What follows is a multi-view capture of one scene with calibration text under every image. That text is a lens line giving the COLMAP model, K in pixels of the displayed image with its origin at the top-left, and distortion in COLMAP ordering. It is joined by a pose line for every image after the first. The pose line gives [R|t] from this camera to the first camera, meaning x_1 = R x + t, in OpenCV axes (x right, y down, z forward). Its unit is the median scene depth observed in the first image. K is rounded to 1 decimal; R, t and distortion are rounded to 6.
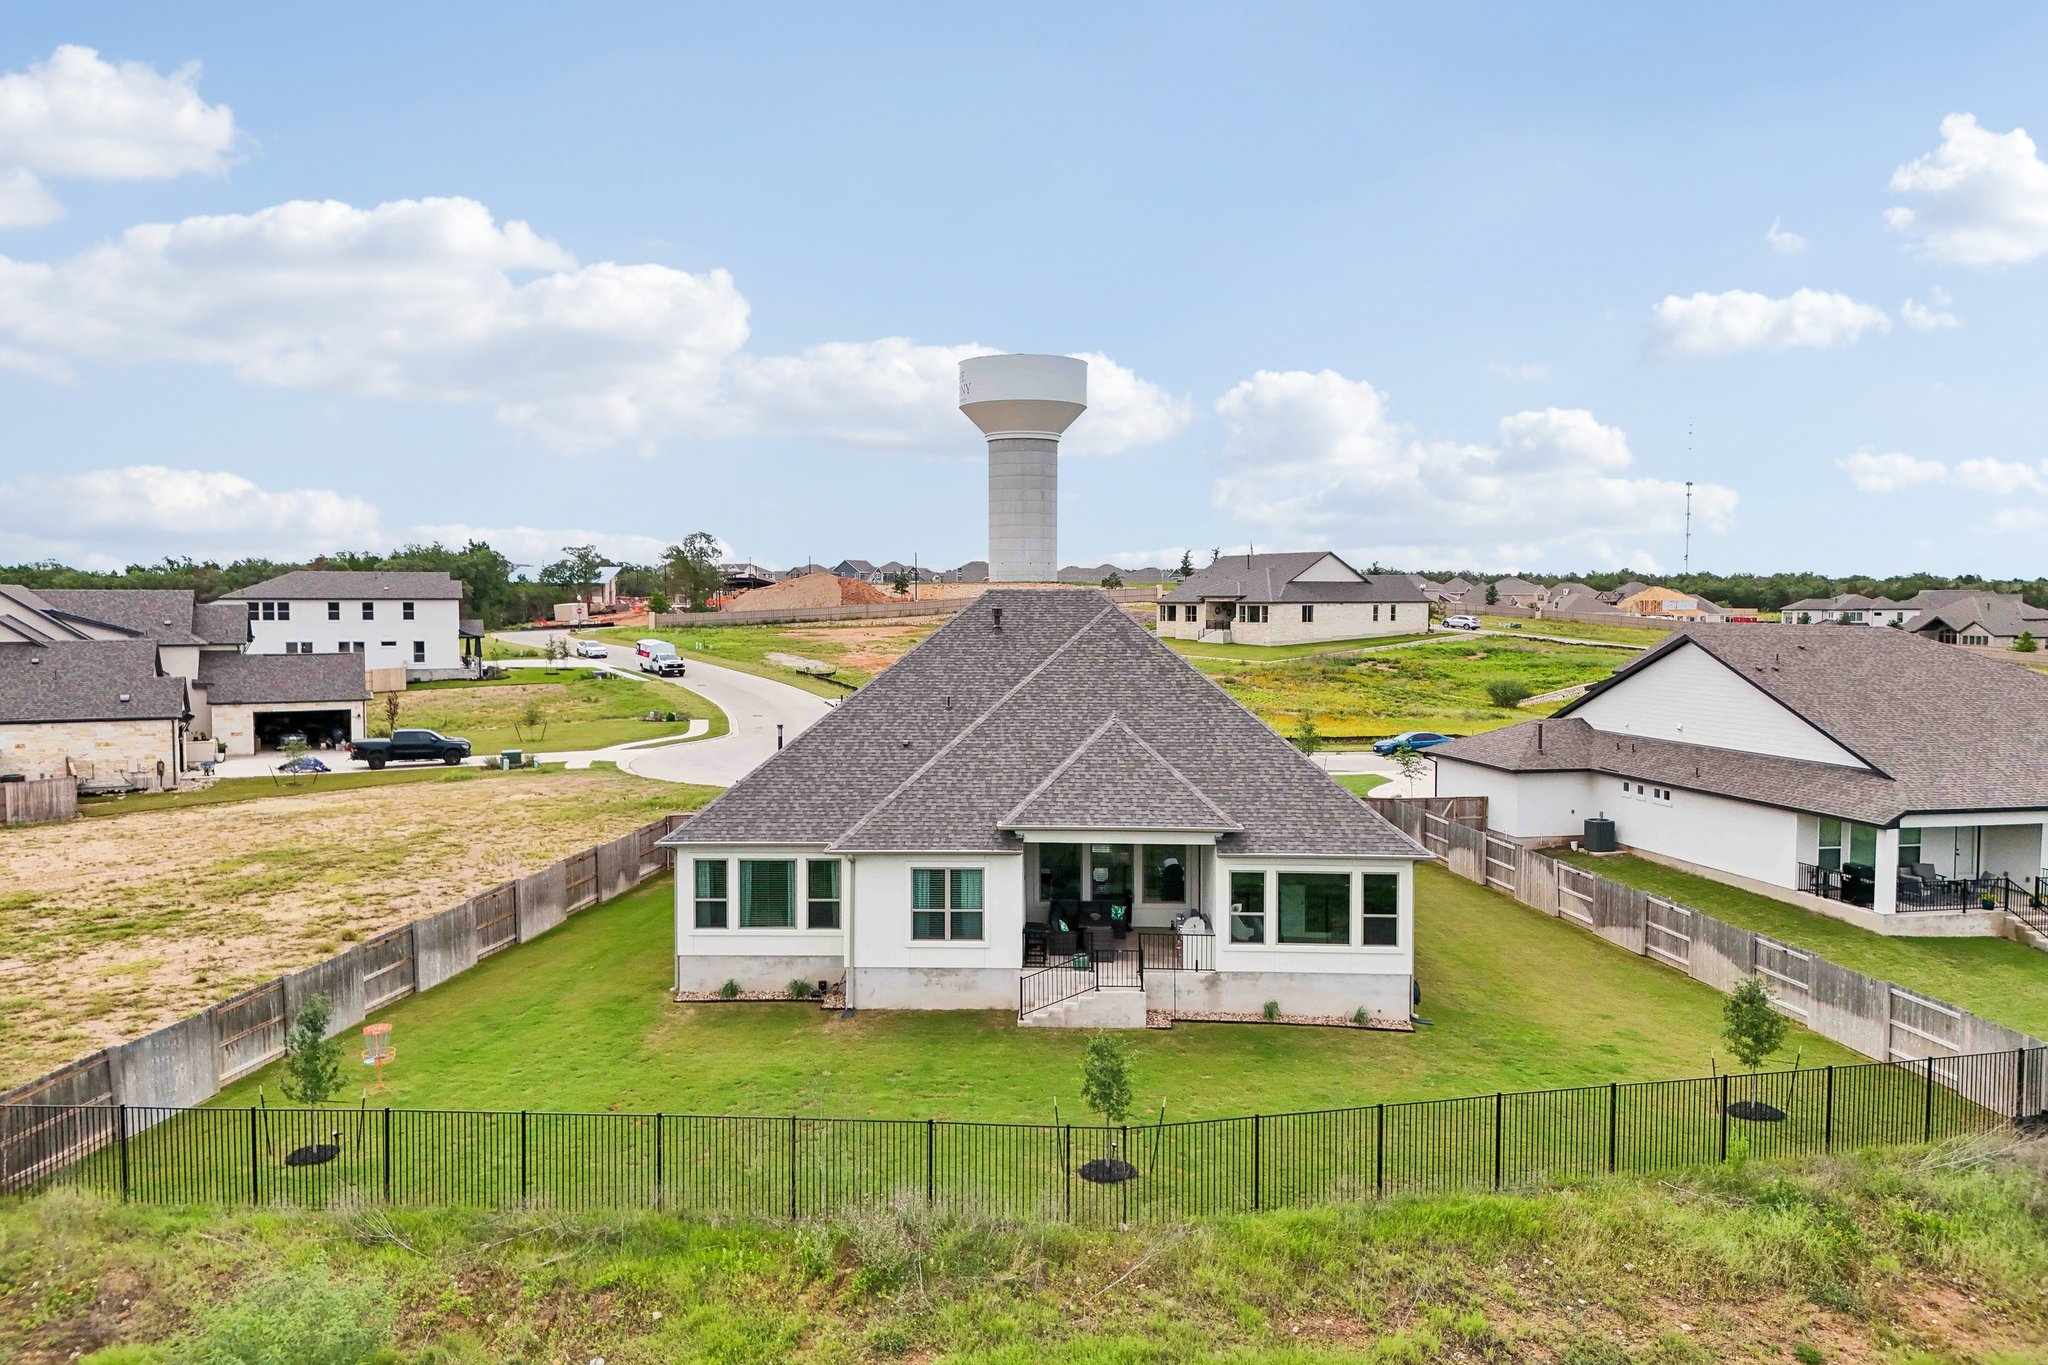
lens RADIAL K [[1501.9, 0, 1020.6], [0, 1501.9, 671.4], [0, 0, 1]] dist [0.099488, -0.109399]
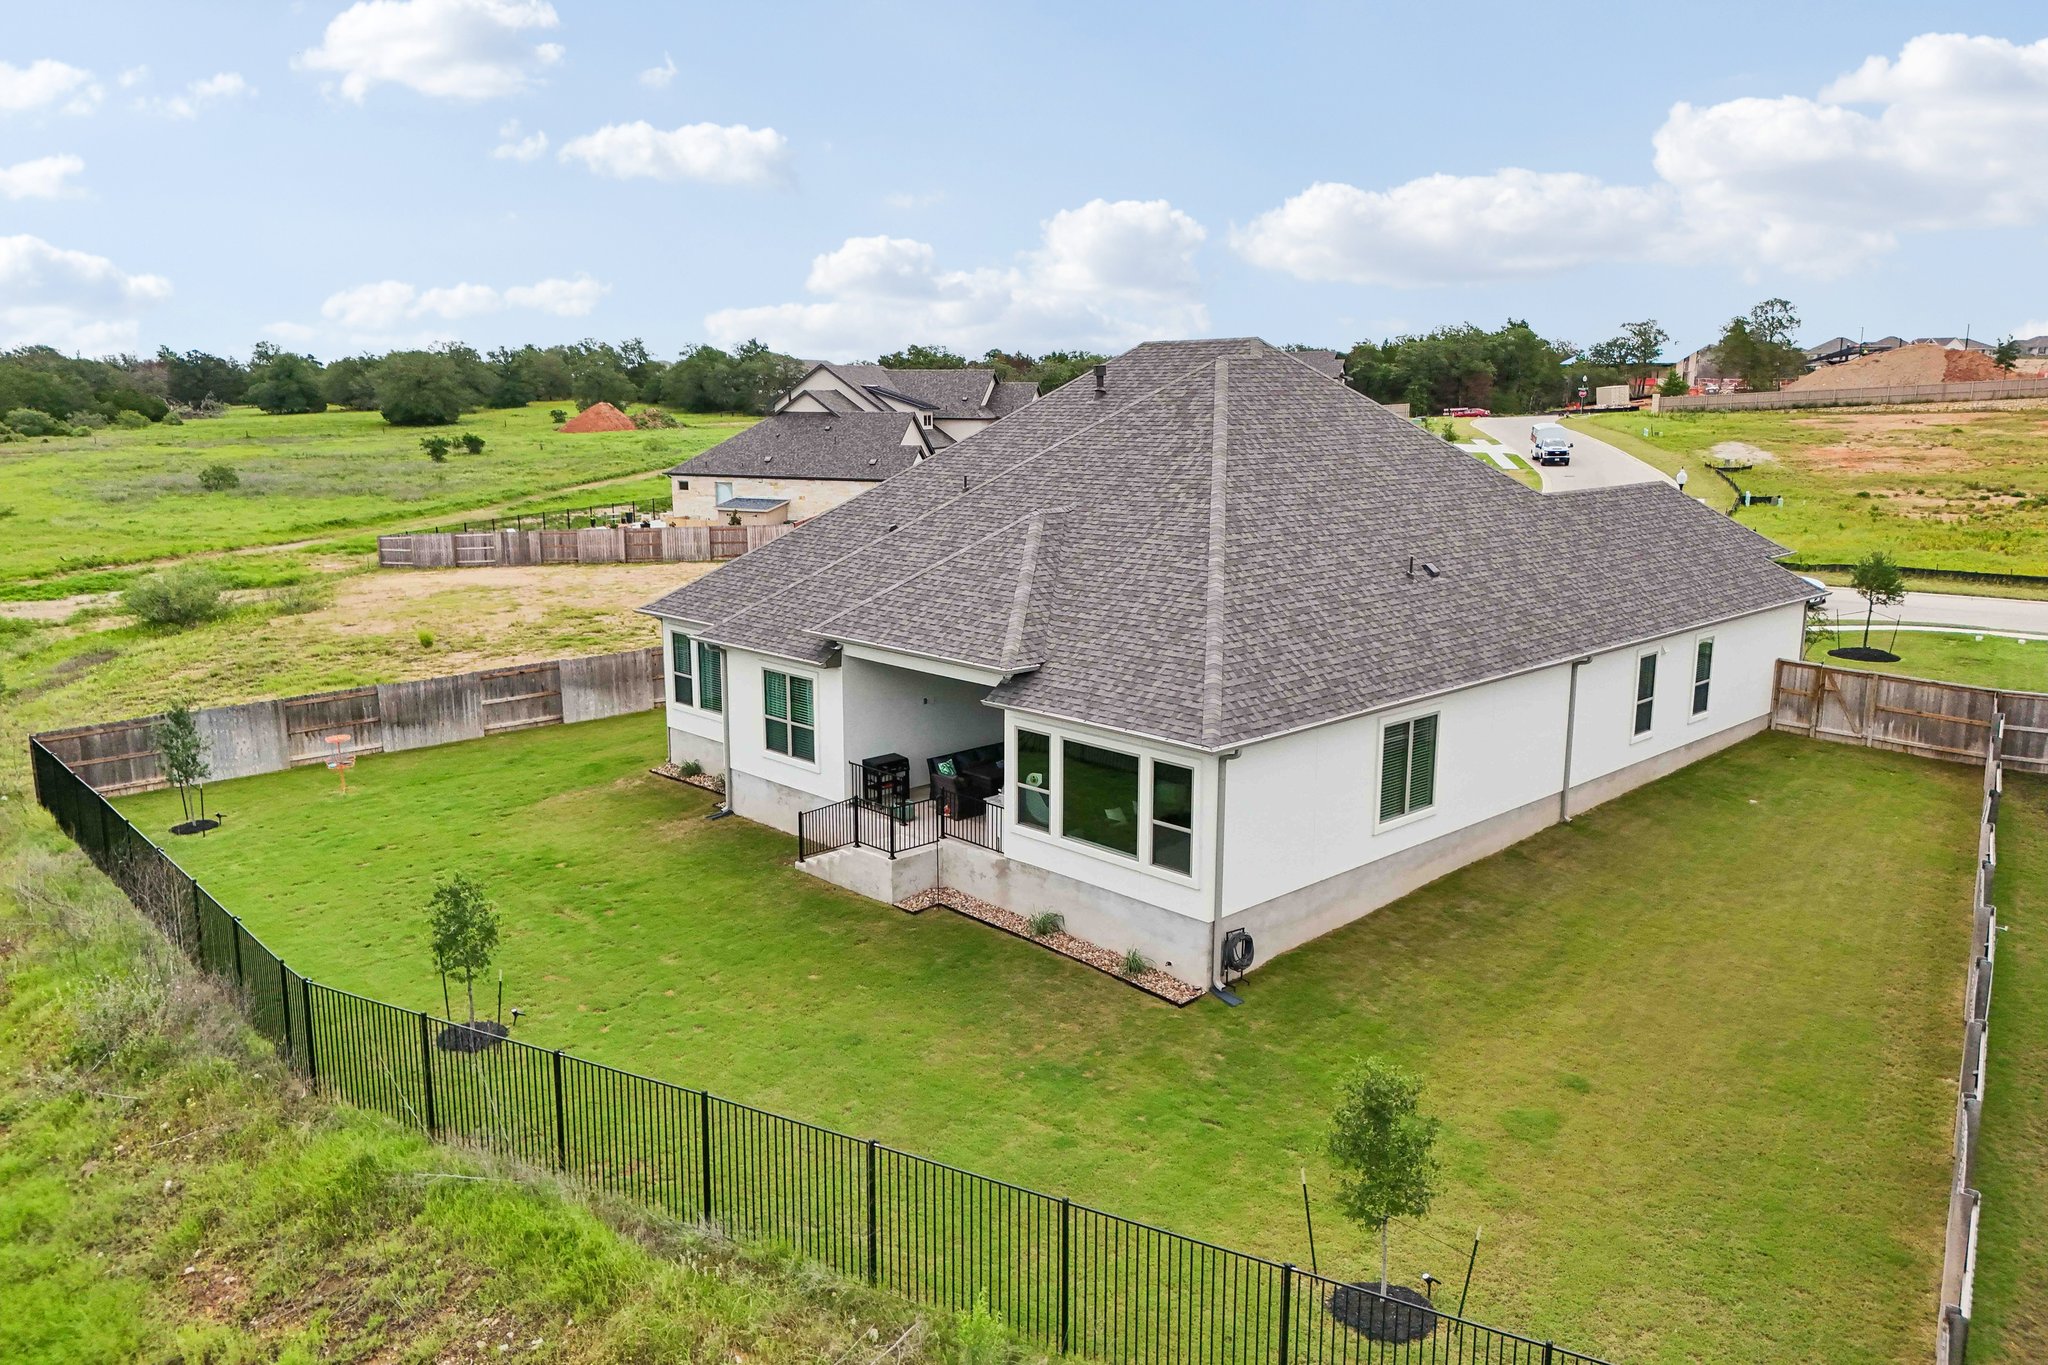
lens RADIAL K [[1501.9, 0, 1020.6], [0, 1501.9, 671.4], [0, 0, 1]] dist [0.099488, -0.109399]
pose [[0.717255, 0.128863, -0.684792, 0.614837], [-0.034119, 0.988067, 0.150197, -0.002040], [0.695975, -0.084365, 0.713092, 0.477121]]
